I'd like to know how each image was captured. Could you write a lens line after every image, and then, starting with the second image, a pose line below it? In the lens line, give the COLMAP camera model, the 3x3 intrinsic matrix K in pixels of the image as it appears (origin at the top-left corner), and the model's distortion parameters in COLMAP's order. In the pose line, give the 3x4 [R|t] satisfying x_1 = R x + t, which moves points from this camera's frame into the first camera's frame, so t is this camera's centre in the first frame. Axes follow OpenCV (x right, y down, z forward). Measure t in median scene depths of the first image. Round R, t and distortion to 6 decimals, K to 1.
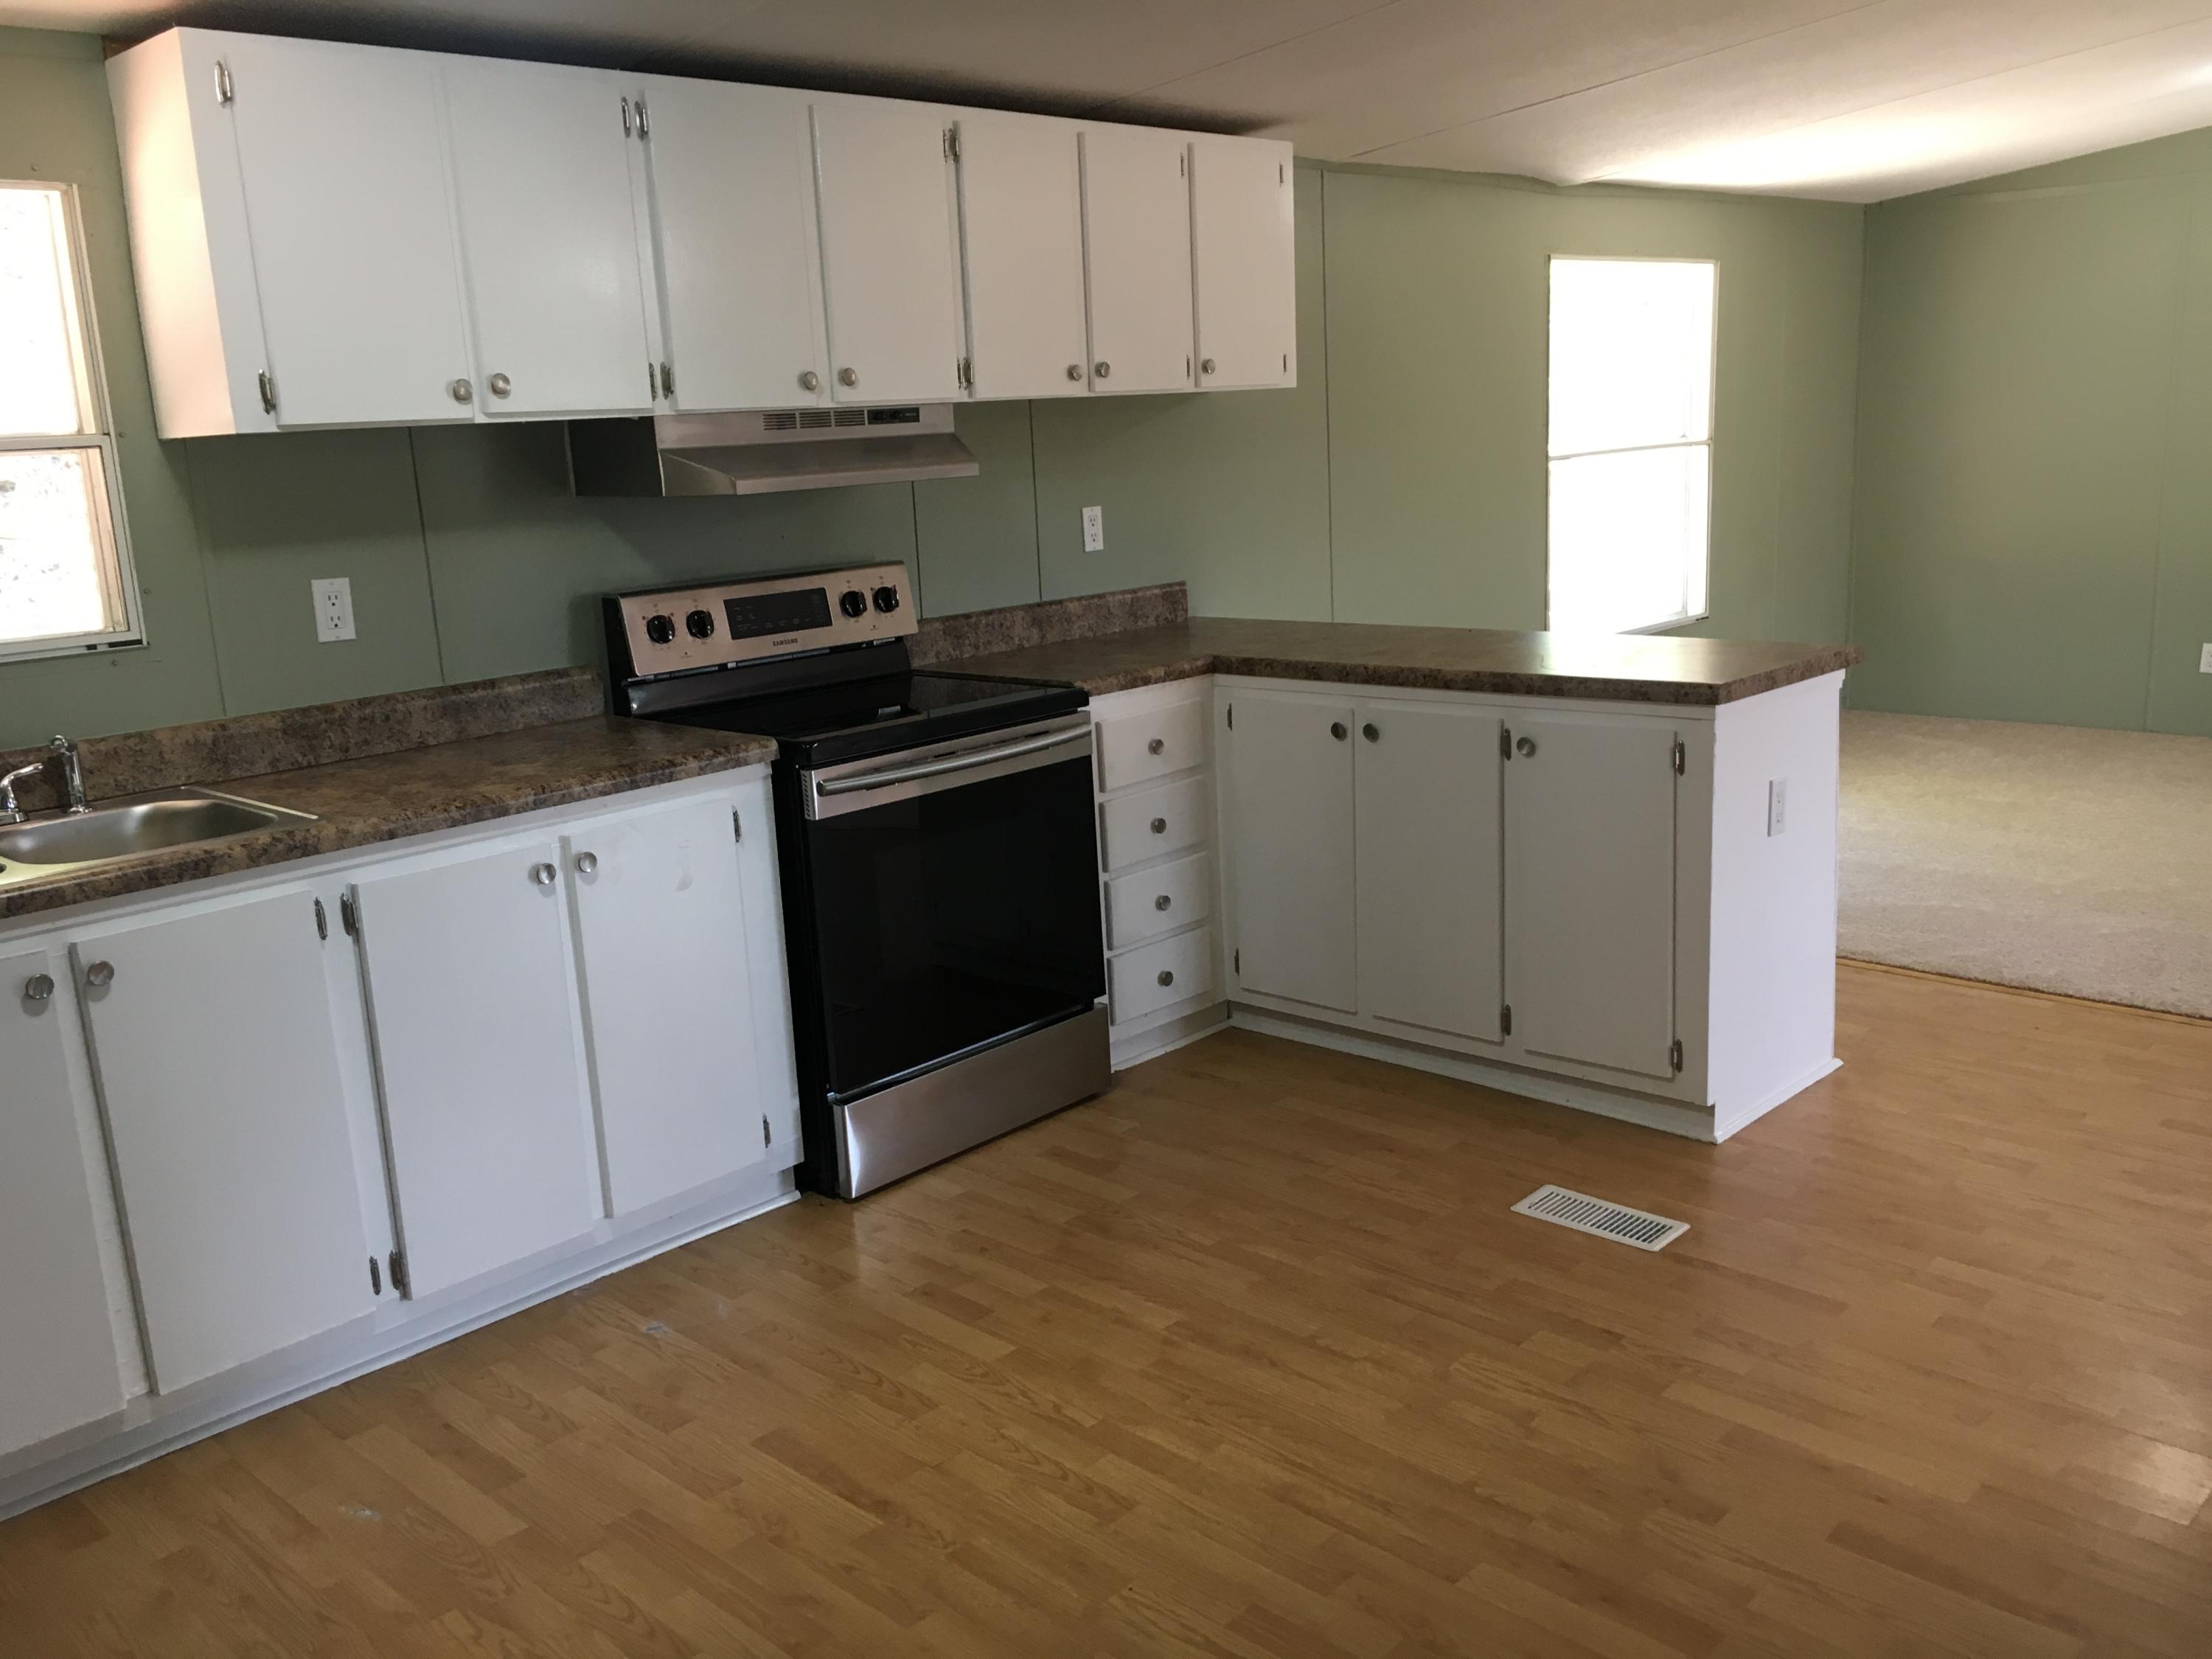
lens RADIAL K [[1882.3, 0, 1106.0], [0, 1882.3, 829.5], [0, 0, 1]] dist [0.024450, -0.003022]
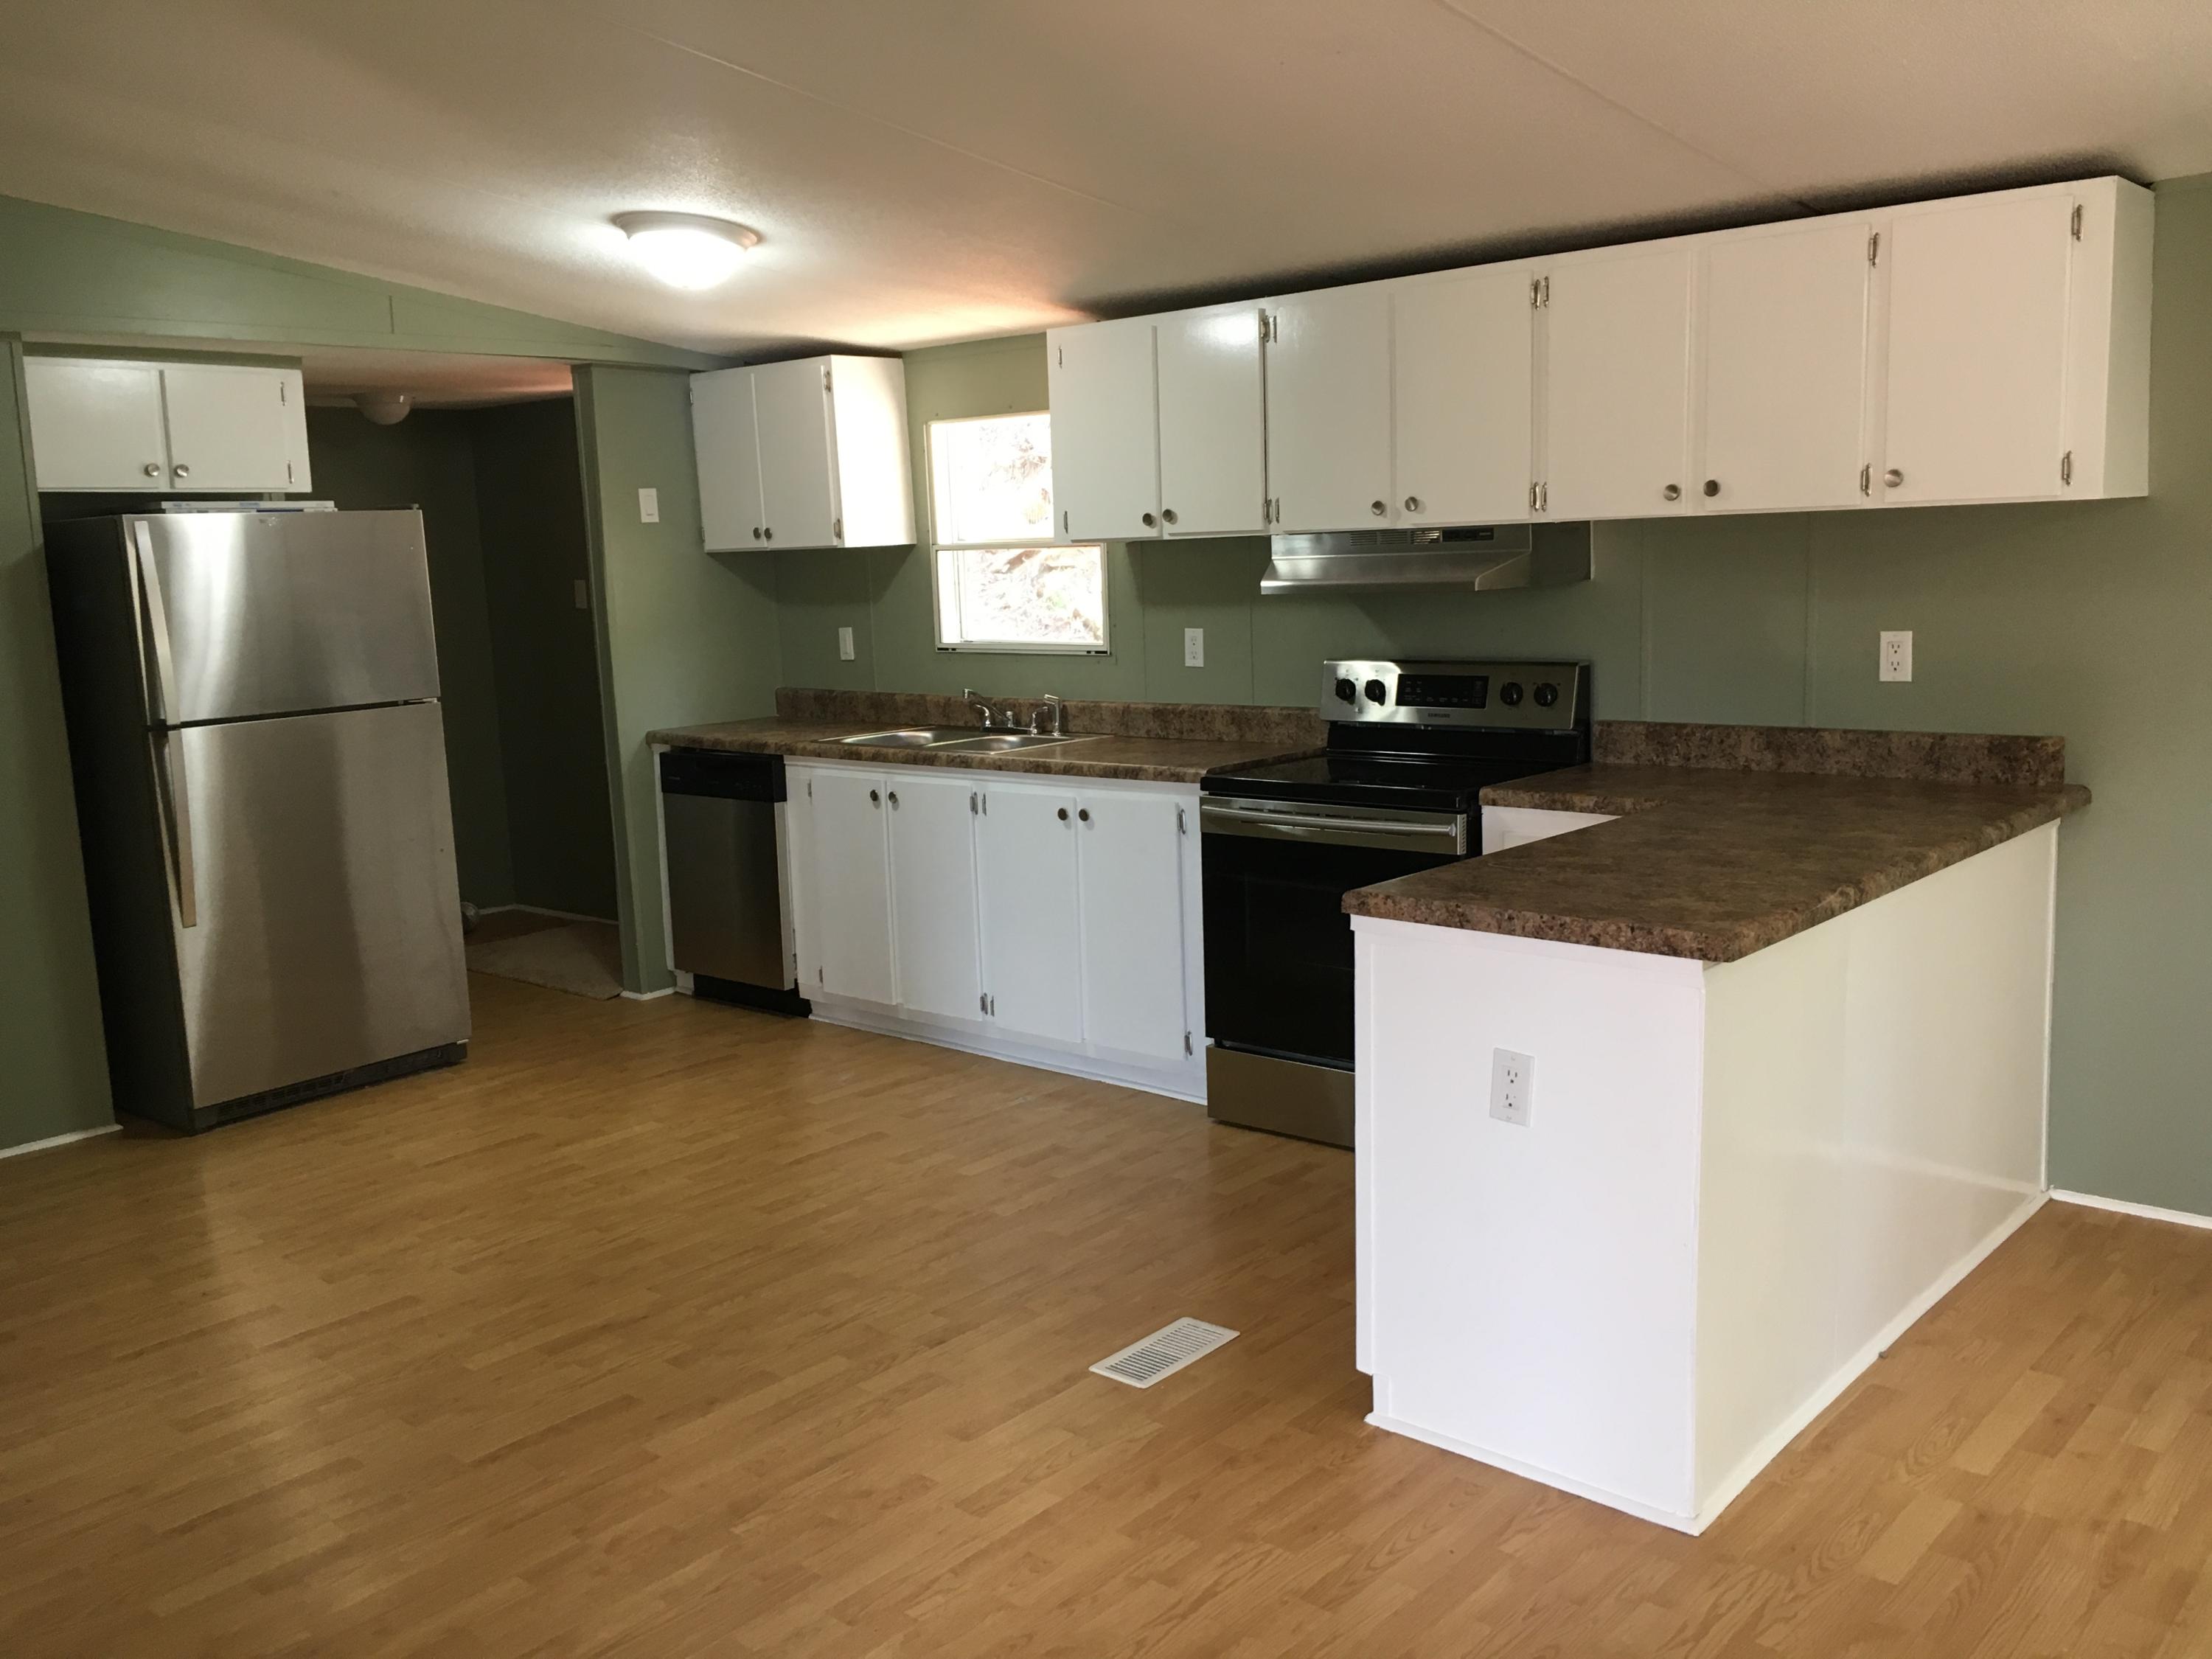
lens RADIAL K [[1863.0, 0, 1104.3], [0, 1863.0, 797.1], [0, 0, 1]] dist [0.037525, -0.005490]
pose [[0.046241, 0.174029, -0.983654, 1.183650], [-0.190167, 0.968233, 0.162361, -0.237080], [0.980662, 0.179551, 0.077867, 0.826106]]
